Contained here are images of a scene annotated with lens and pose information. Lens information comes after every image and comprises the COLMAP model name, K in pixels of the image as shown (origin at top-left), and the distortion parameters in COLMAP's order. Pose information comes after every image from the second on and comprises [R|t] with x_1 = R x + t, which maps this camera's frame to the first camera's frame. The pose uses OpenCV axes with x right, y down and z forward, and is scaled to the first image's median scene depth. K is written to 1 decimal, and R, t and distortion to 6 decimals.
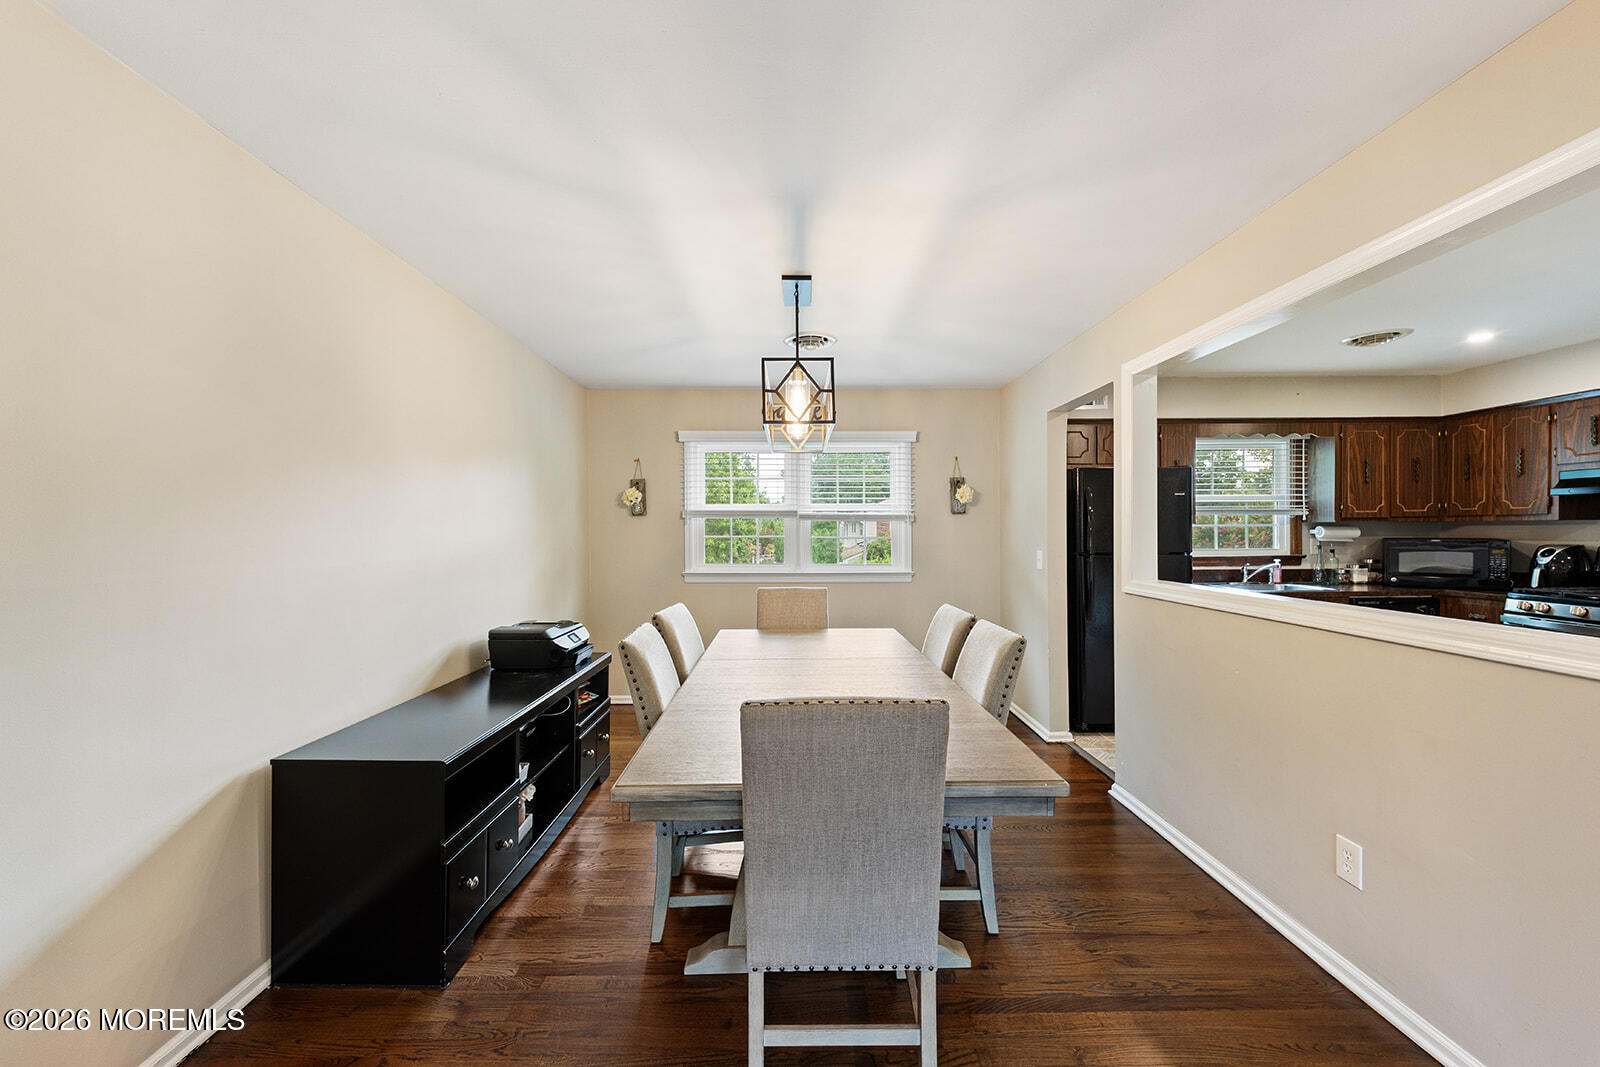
lens RADIAL K [[620.0, 0, 809.9], [0, 620.0, 534.3], [0, 0, 1]] dist [0.005353, -0.003179]
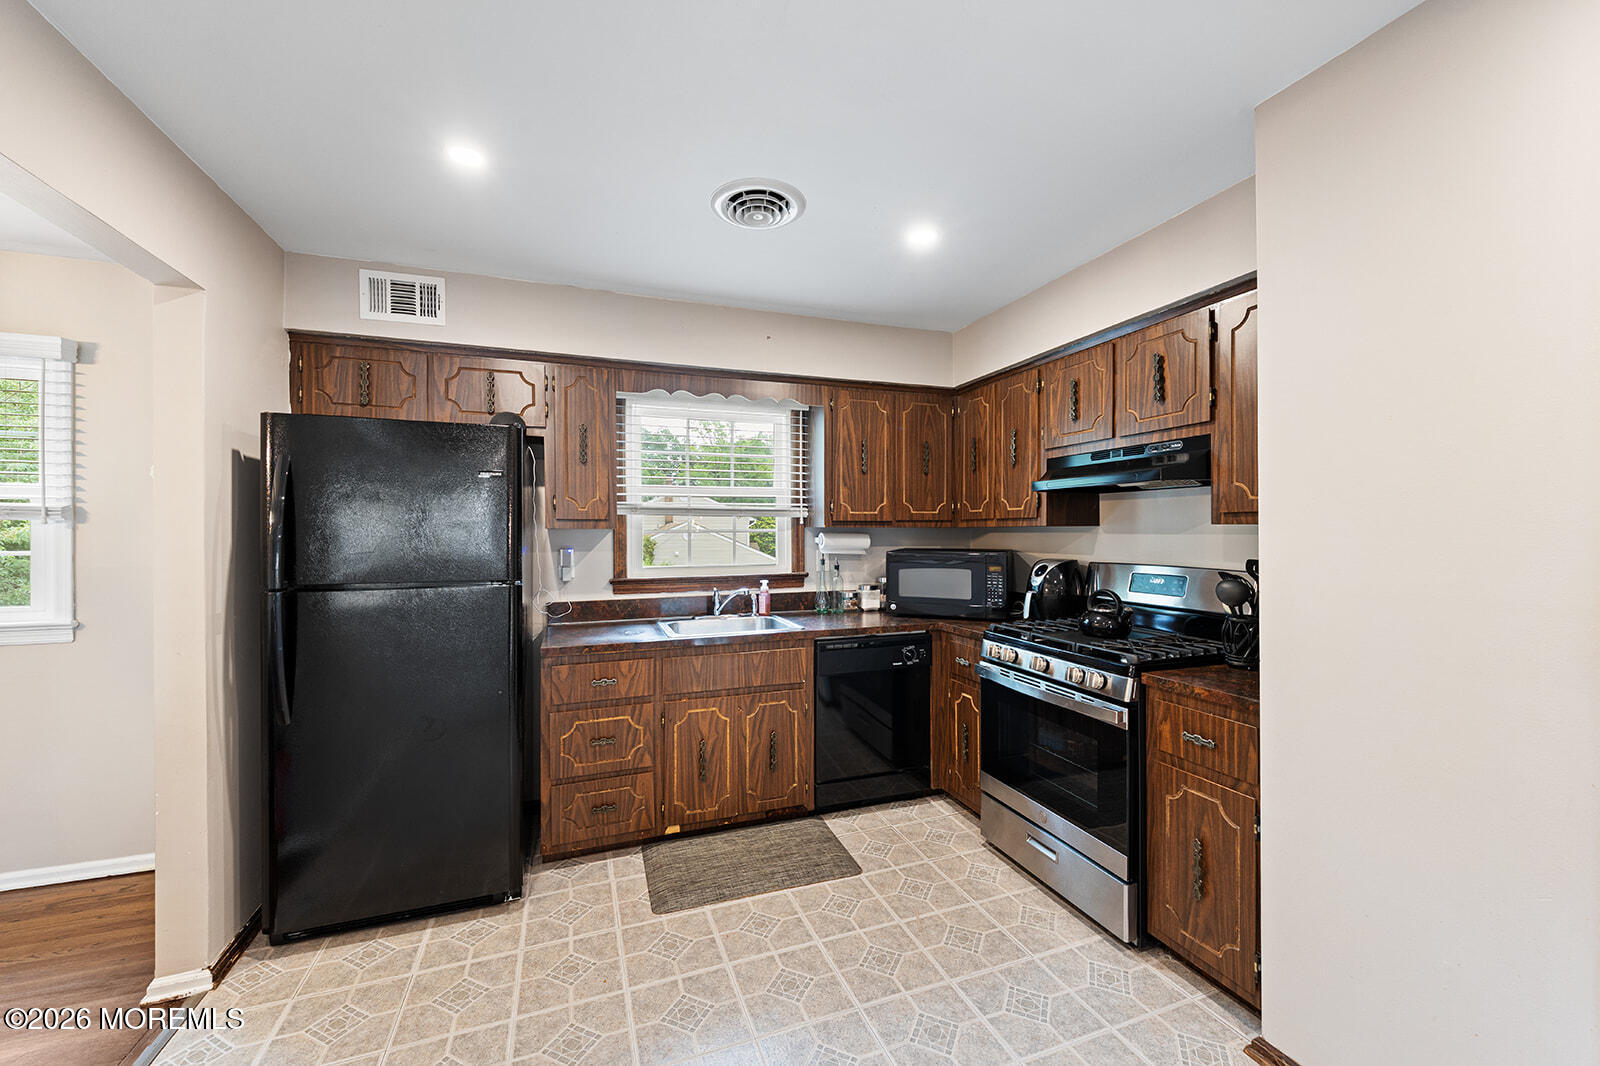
lens RADIAL K [[620.0, 0, 803.8], [0, 620.0, 532.8], [0, 0, 1]] dist [0.005353, -0.003179]
pose [[0.944515, 0.002848, 0.328457, 0.576154], [-0.000298, 0.999969, -0.007815, -0.007487], [-0.328470, 0.007283, 0.944486, 0.336222]]
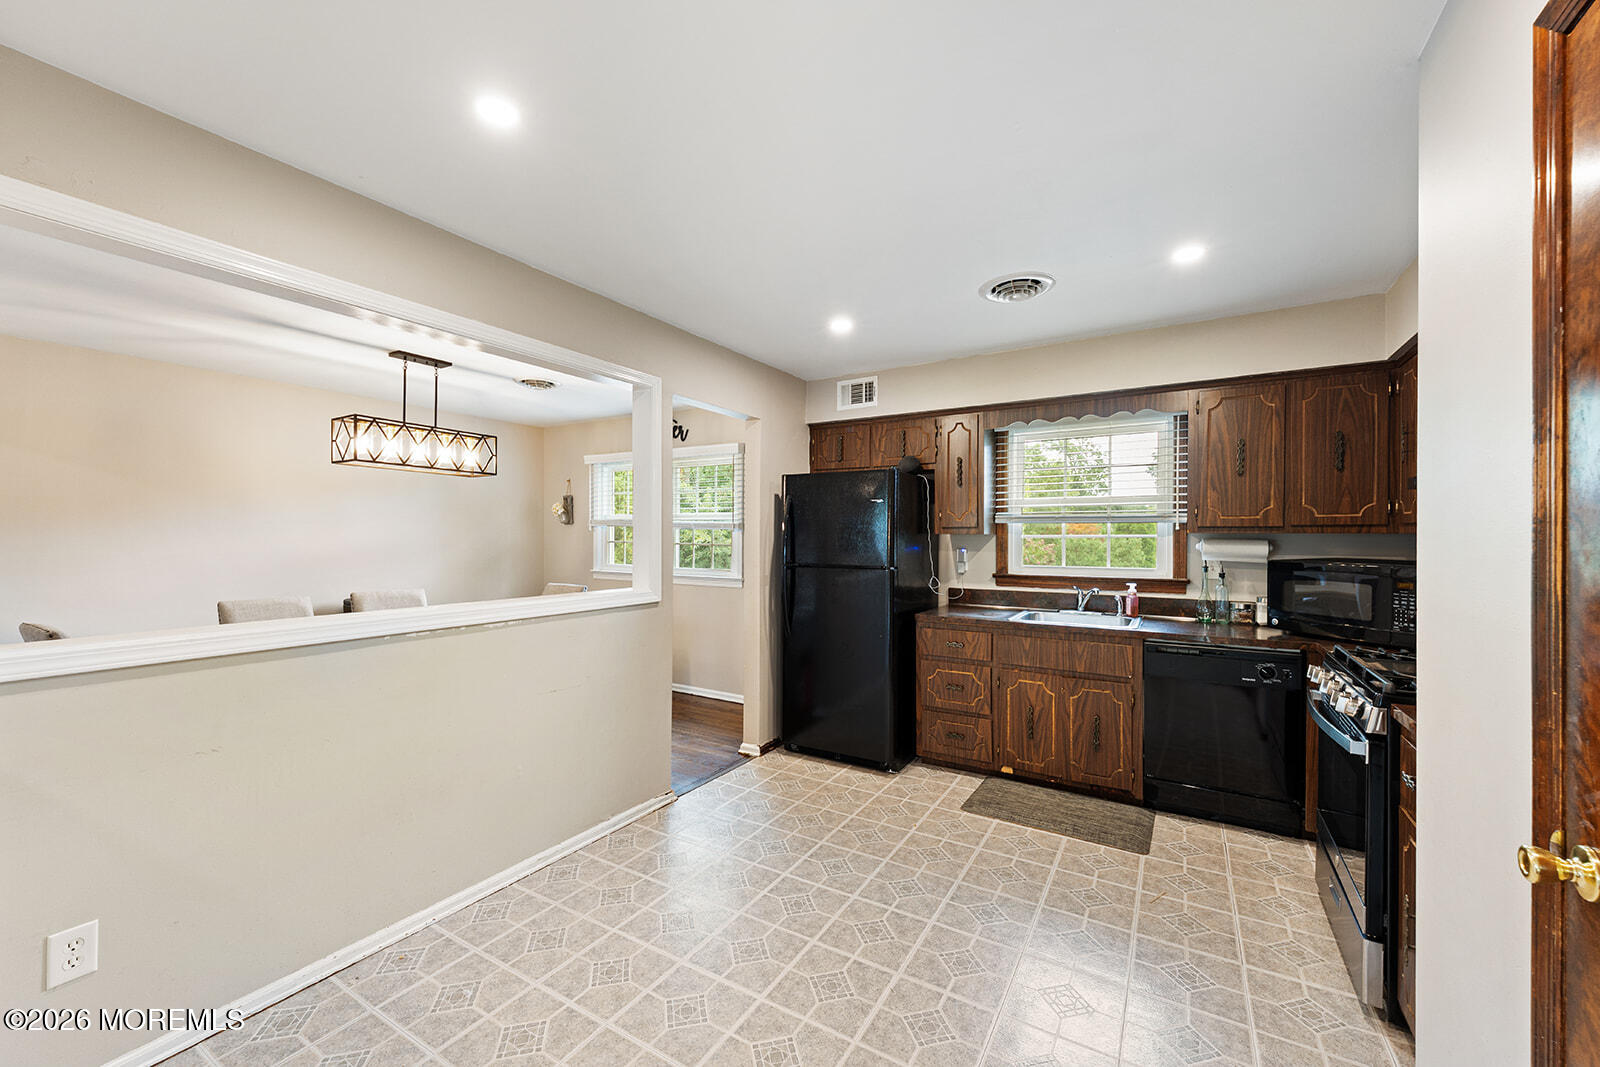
lens RADIAL K [[620.0, 0, 793.5], [0, 620.0, 534.4], [0, 0, 1]] dist [0.005353, -0.003179]
pose [[0.842886, 0.007275, -0.538043, 0.823124], [-0.012508, 0.999903, -0.006075, -0.008097], [0.537947, 0.011850, 0.842896, 0.168666]]
